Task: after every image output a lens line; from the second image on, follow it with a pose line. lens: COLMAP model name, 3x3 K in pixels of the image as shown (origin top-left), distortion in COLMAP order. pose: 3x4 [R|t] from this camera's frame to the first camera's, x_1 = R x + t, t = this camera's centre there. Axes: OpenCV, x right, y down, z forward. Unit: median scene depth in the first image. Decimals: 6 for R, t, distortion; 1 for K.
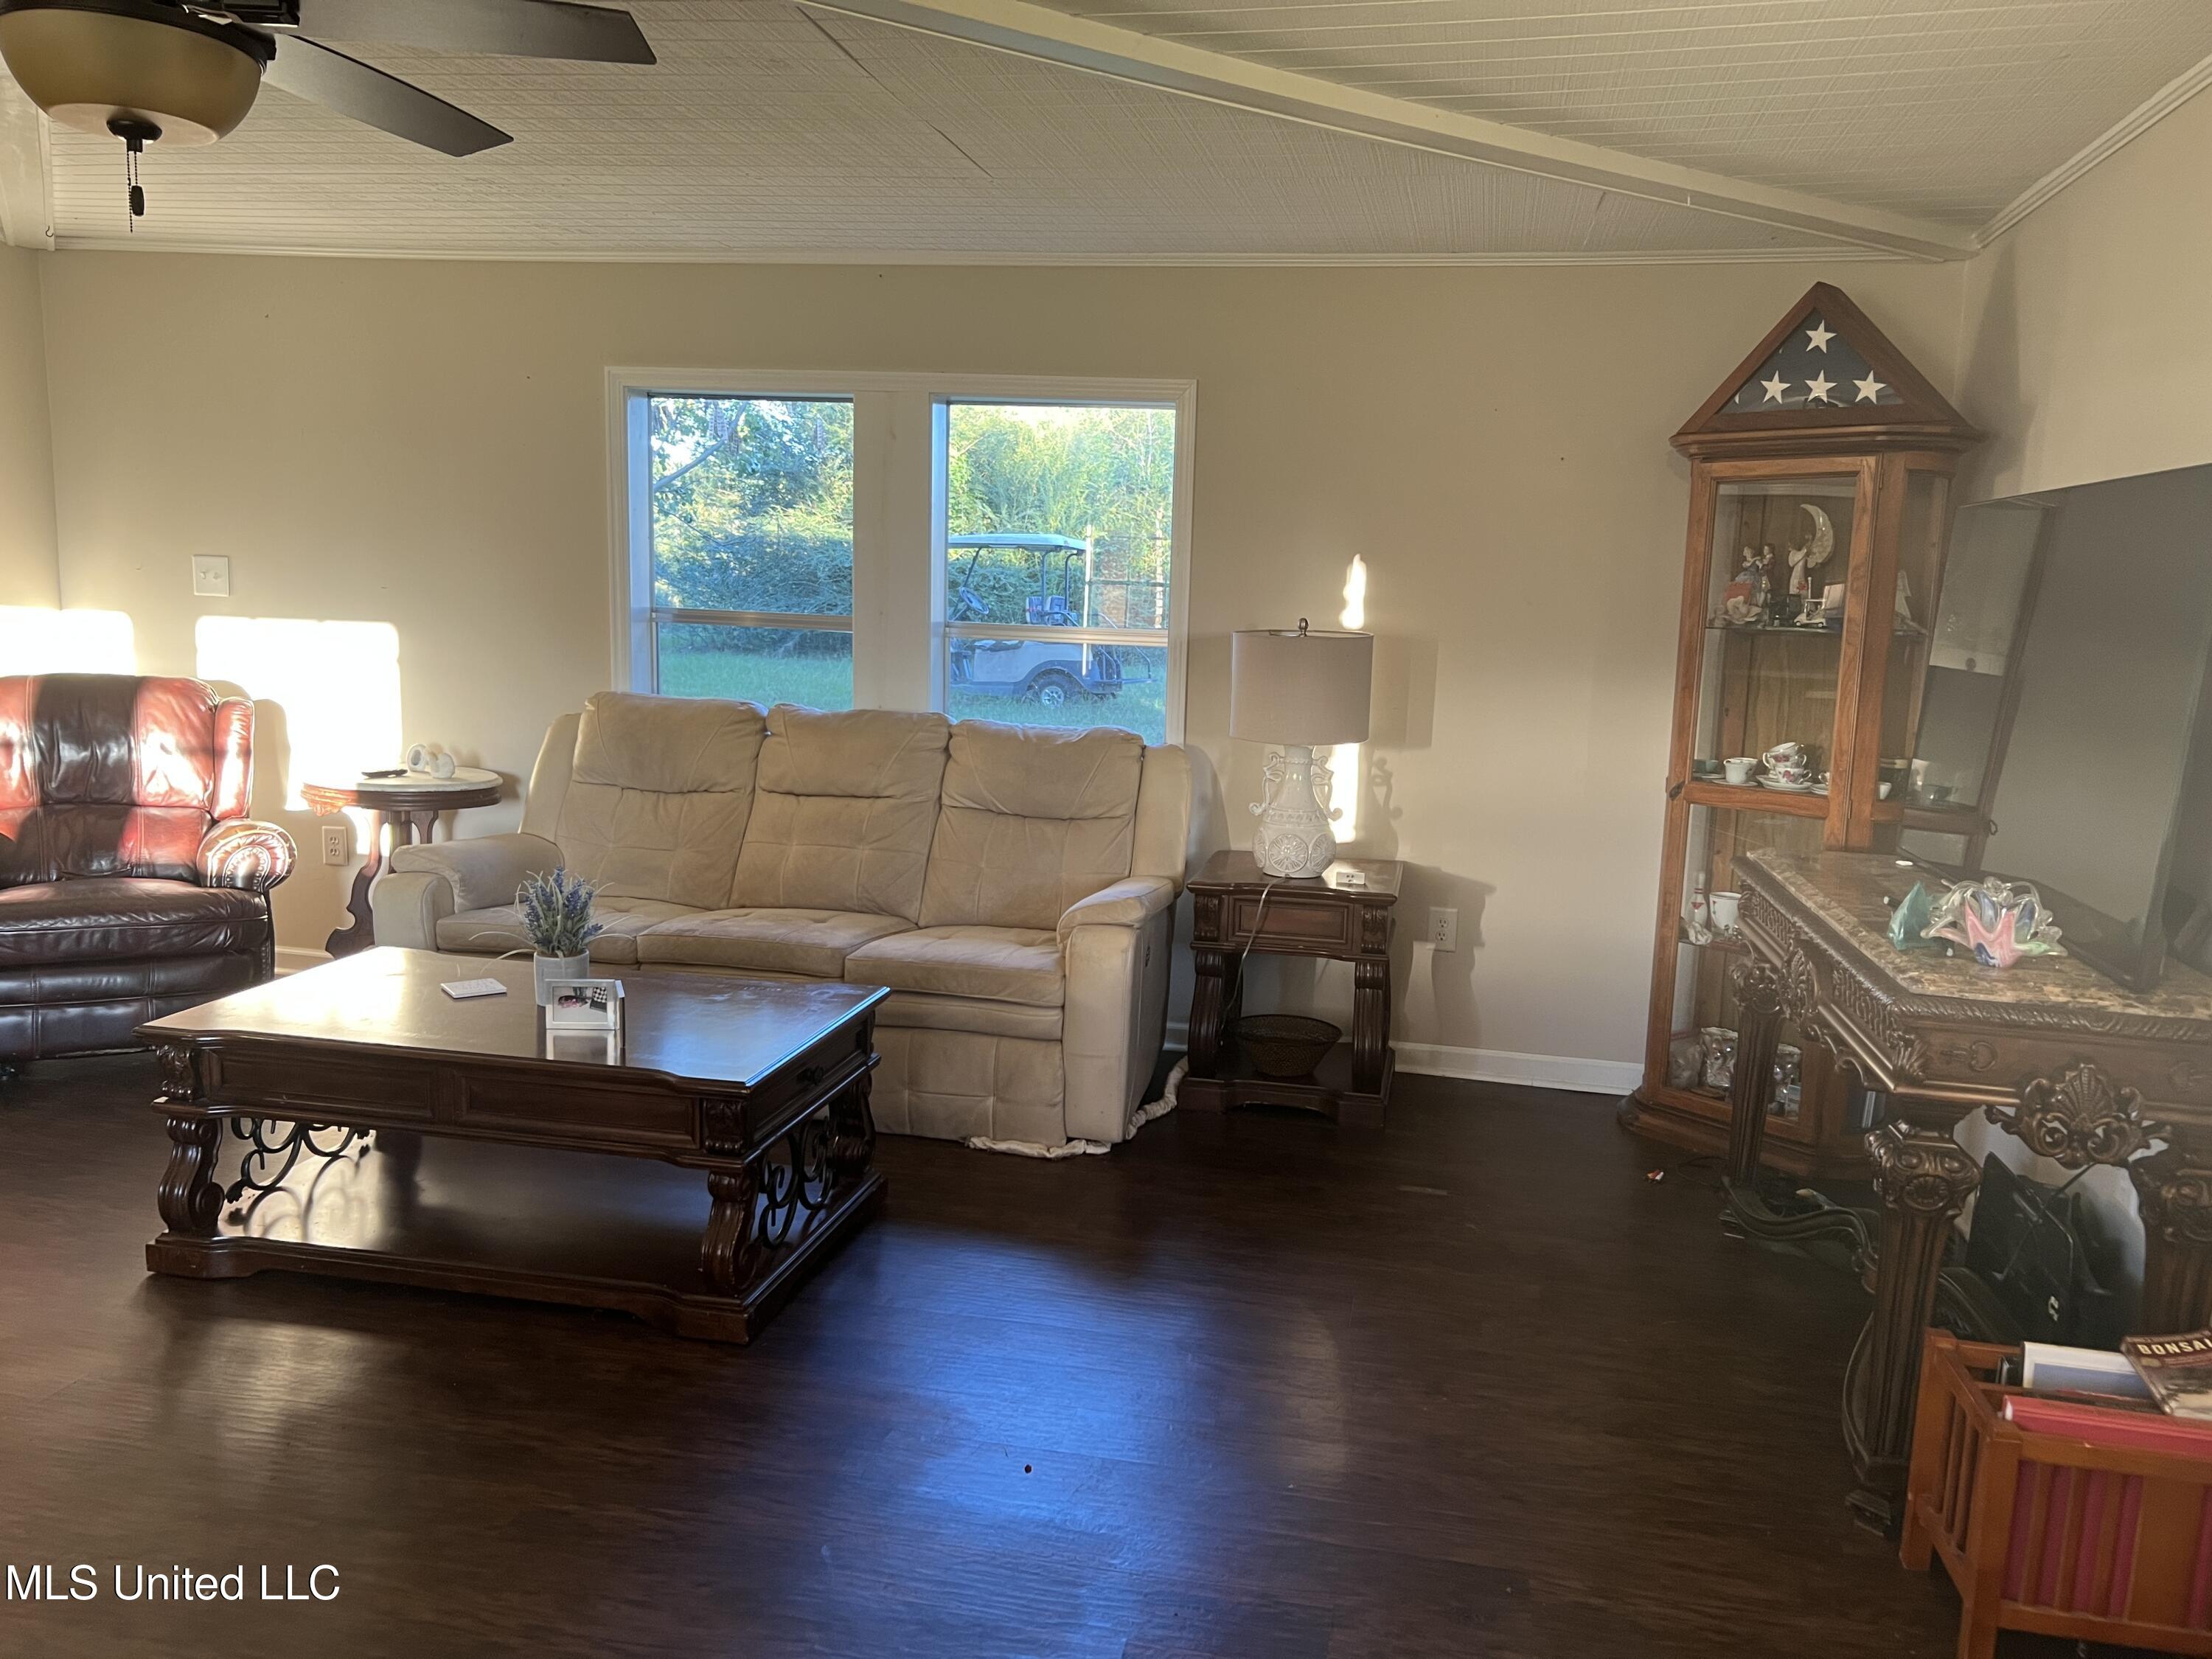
lens RADIAL K [[1663.2, 0, 1113.2], [0, 1663.2, 834.1], [0, 0, 1]] dist [0.051544, -0.061454]
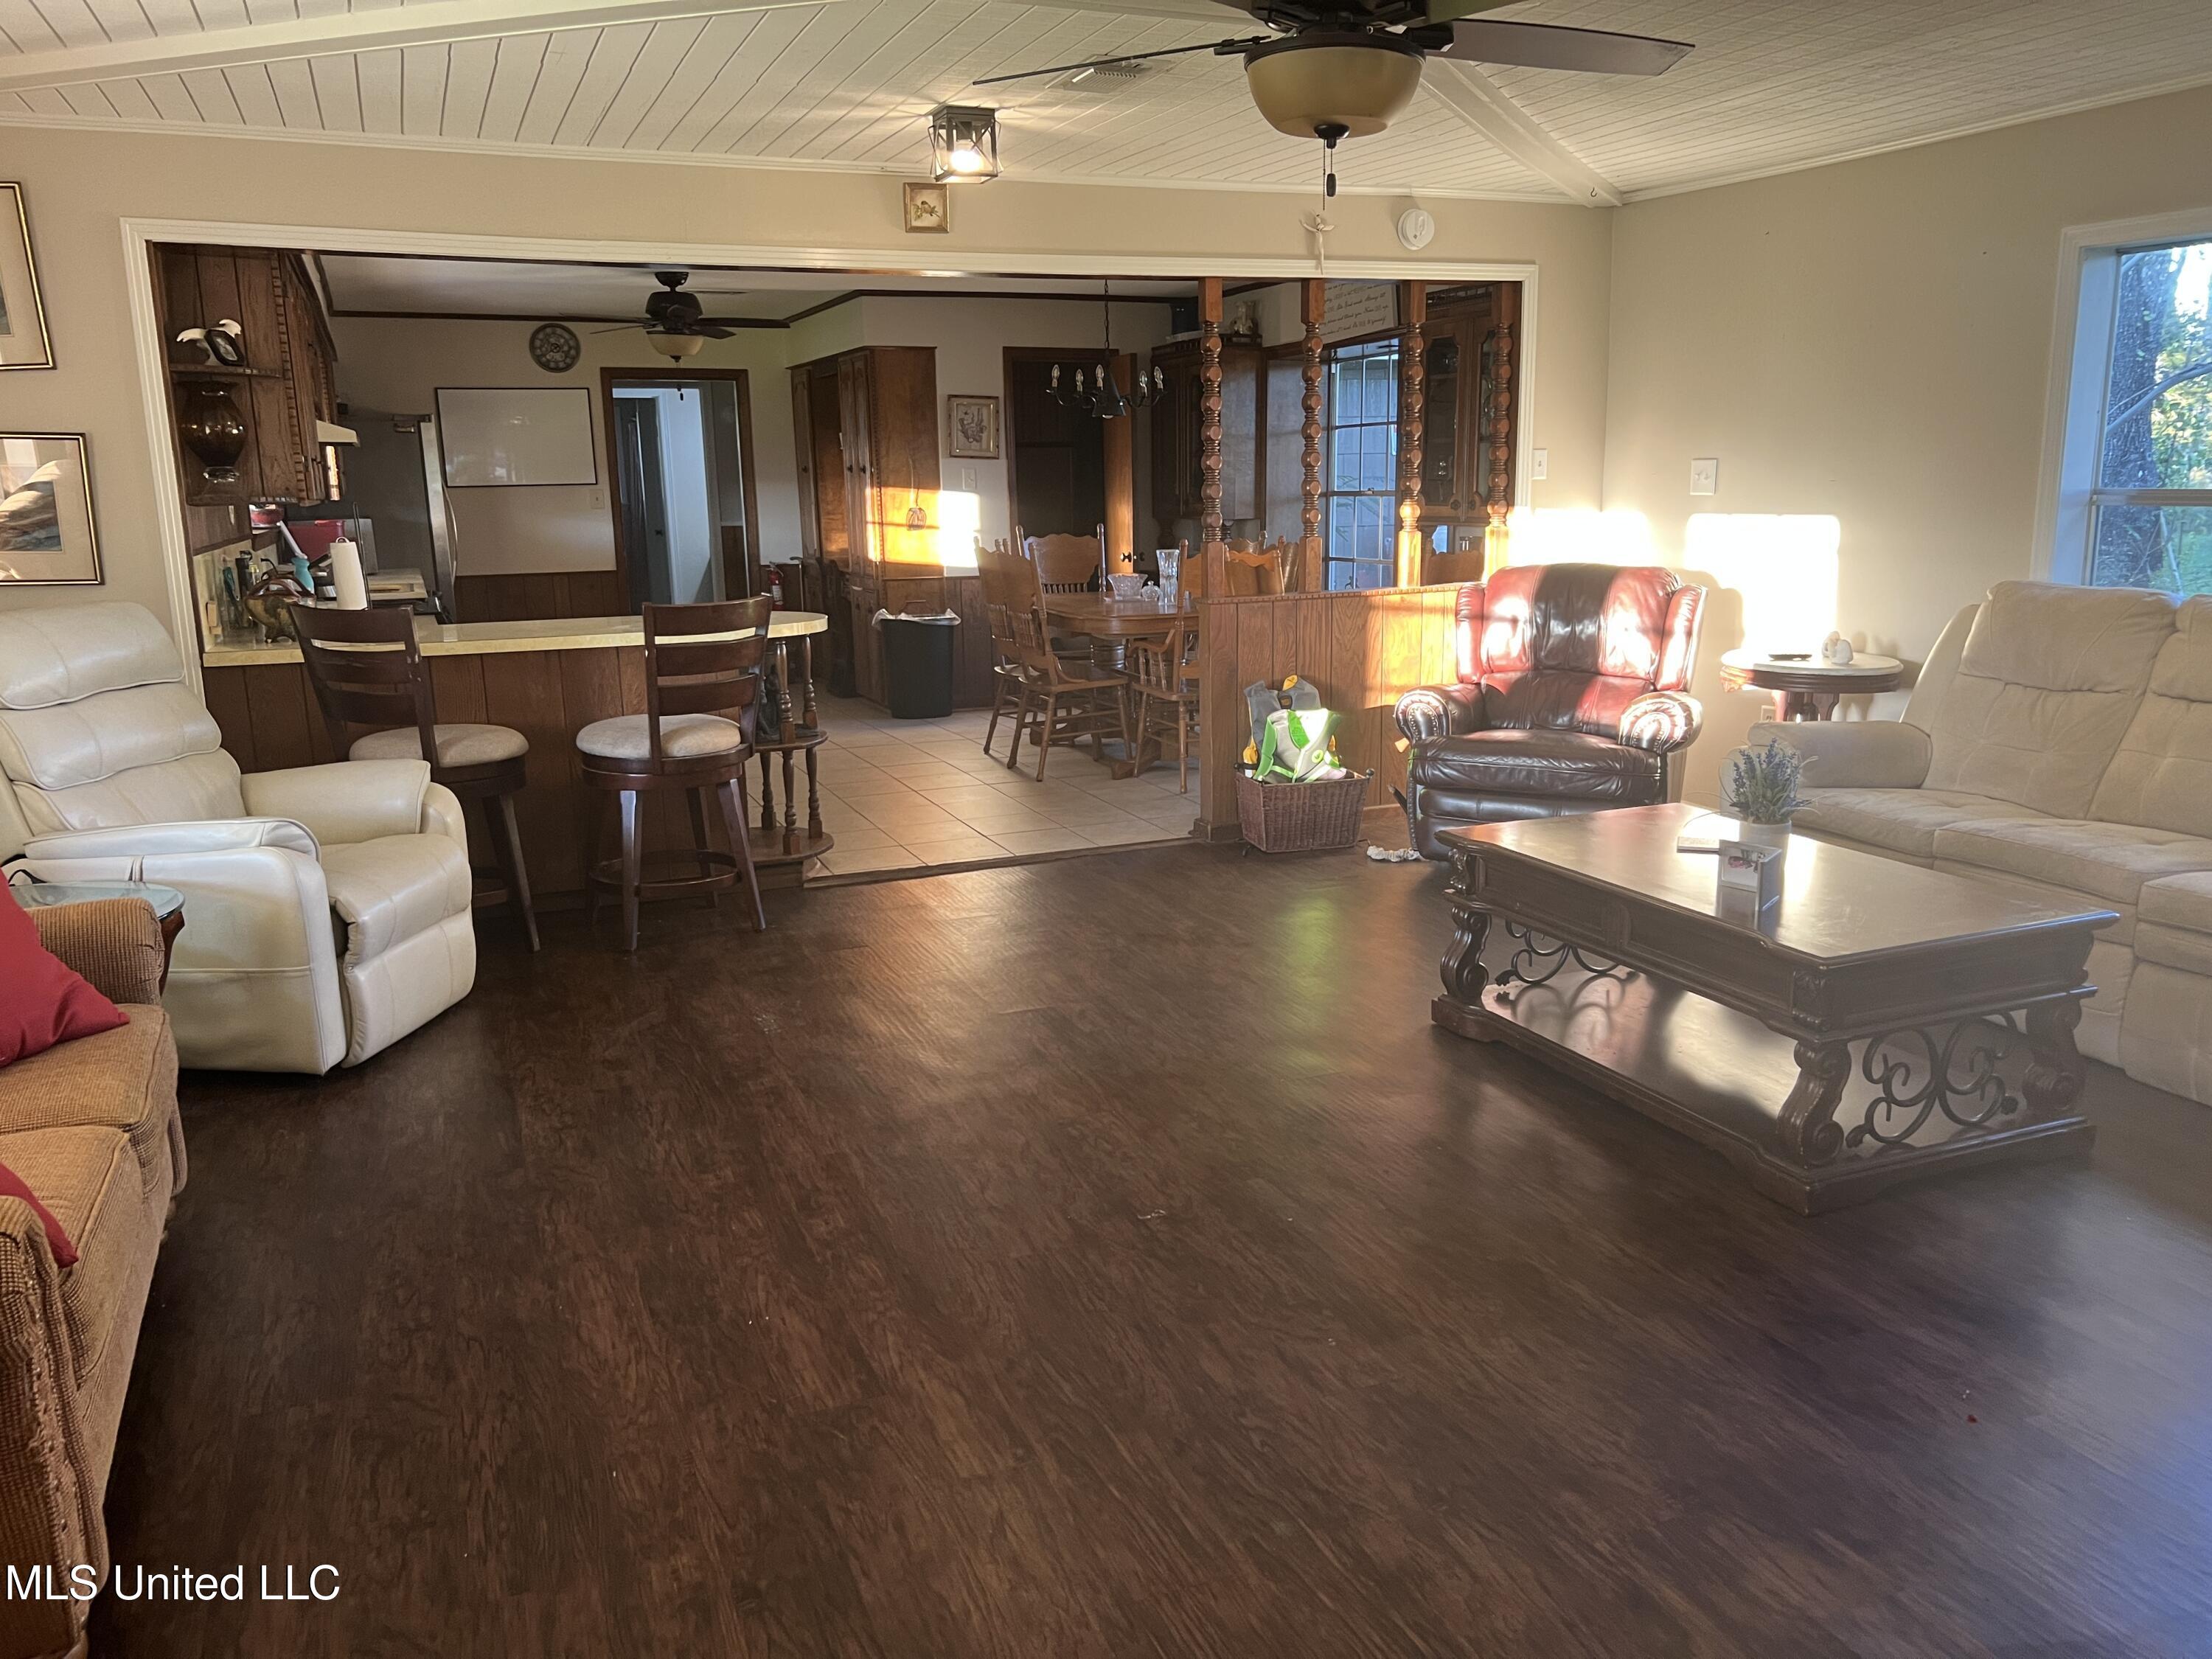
lens RADIAL K [[1663.2, 0, 1120.4], [0, 1663.2, 825.4], [0, 0, 1]] dist [0.051544, -0.061454]
pose [[0.562949, 0.129194, -0.816331, 0.216098], [-0.090467, 0.991404, 0.094515, 0.008291], [0.821525, 0.020644, 0.569798, 0.049580]]
